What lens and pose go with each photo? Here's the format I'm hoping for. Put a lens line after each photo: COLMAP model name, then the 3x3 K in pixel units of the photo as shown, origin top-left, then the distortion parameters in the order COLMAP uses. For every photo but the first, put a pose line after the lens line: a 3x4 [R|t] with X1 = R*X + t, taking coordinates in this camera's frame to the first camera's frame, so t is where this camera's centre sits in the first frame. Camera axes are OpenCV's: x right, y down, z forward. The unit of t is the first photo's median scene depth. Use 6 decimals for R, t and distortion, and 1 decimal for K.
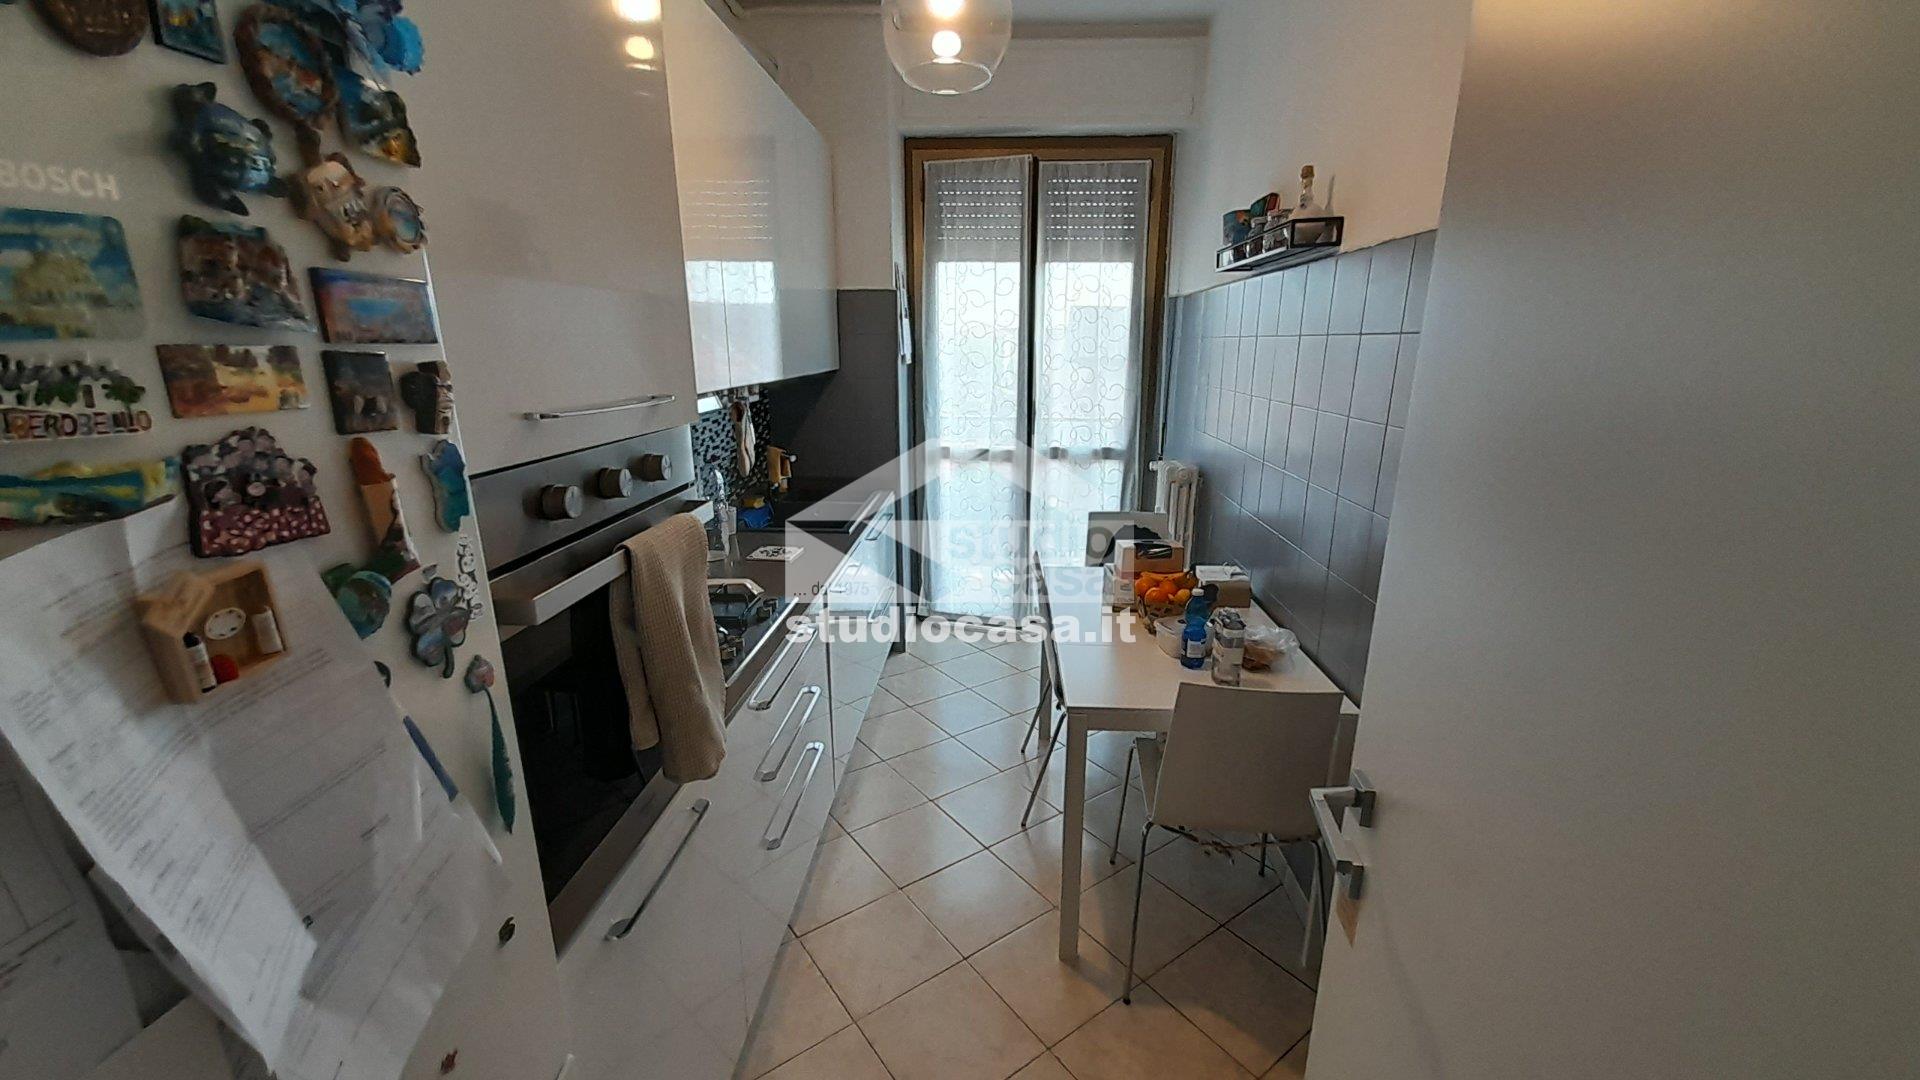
lens RADIAL K [[766.3, 0, 947.2], [0, 766.3, 553.7], [0, 0, 1]] dist [0.017188, -0.014369]
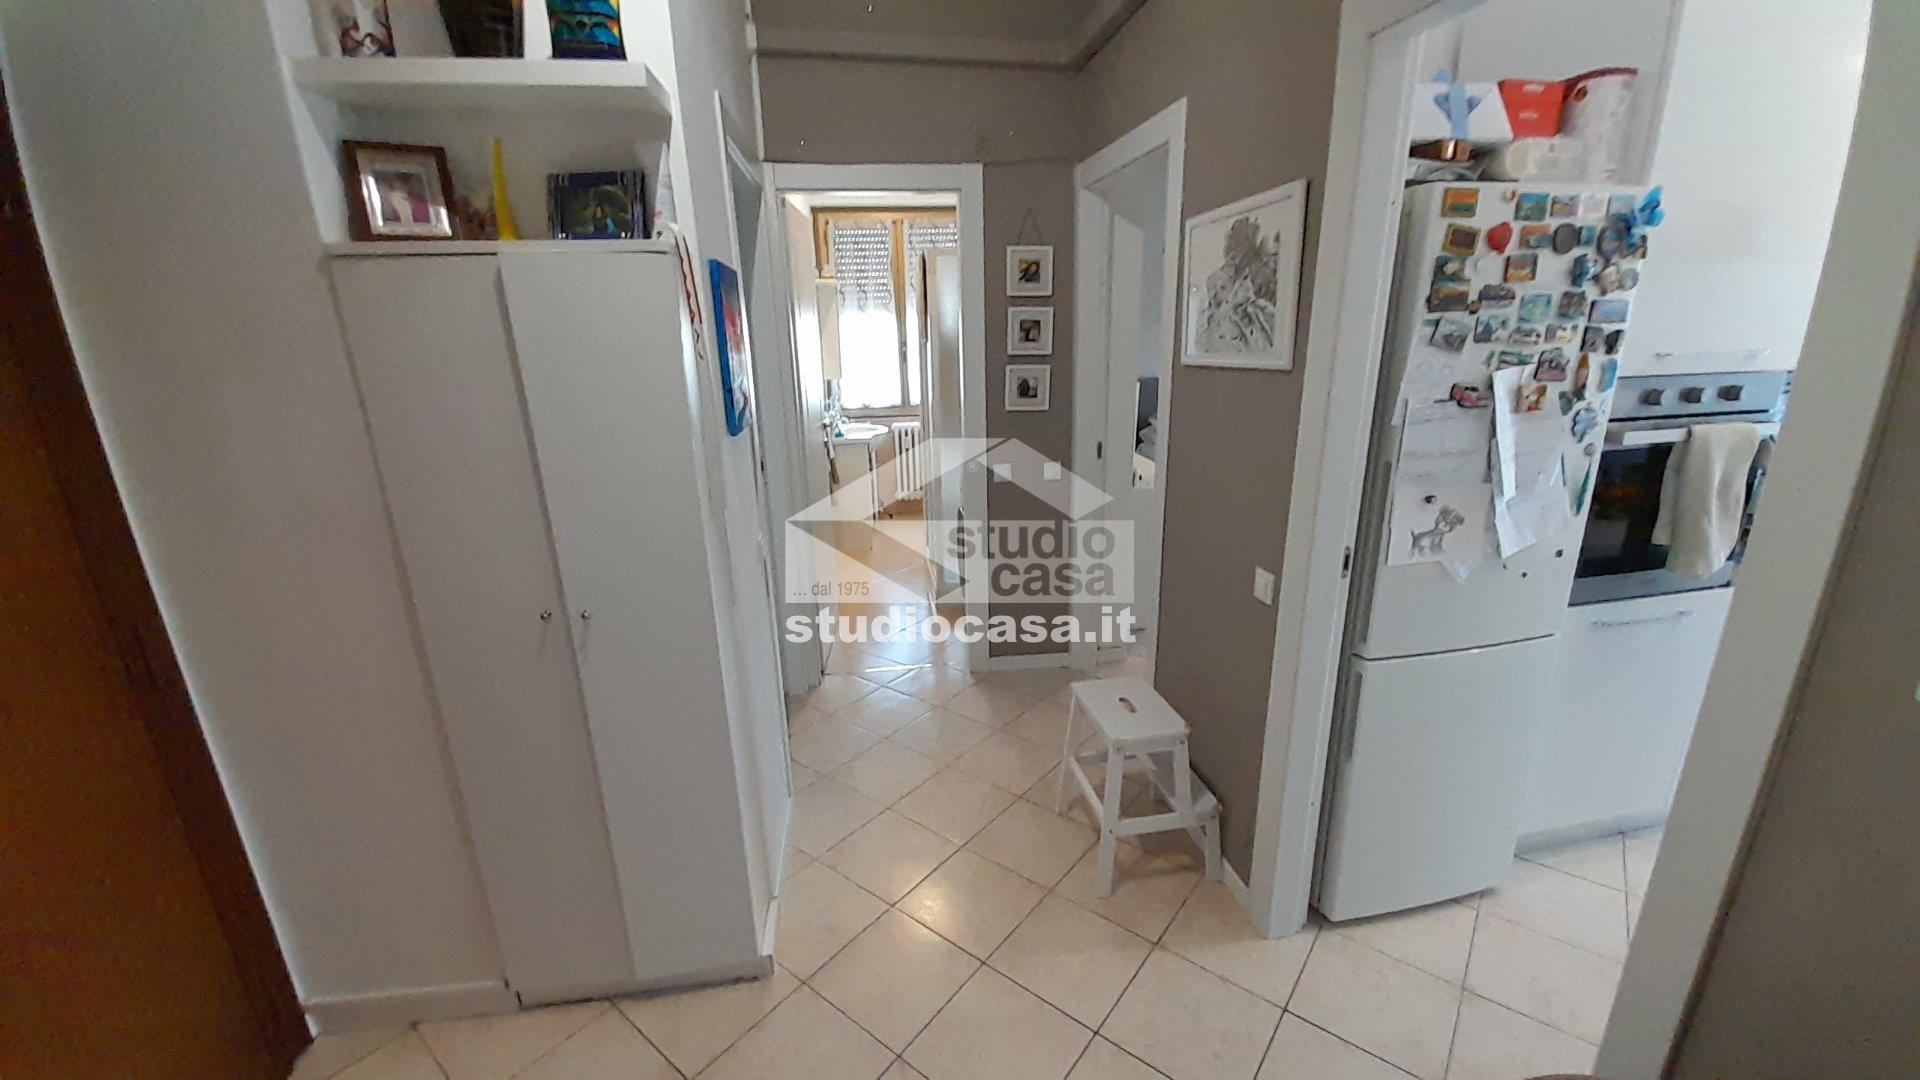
lens RADIAL K [[766.3, 0, 947.2], [0, 766.3, 553.7], [0, 0, 1]] dist [0.017188, -0.014369]
pose [[0.290585, 0.279335, -0.915168, 1.537094], [-0.237582, 0.947551, 0.213782, 0.554119], [0.926885, 0.155305, 0.341709, -2.293674]]
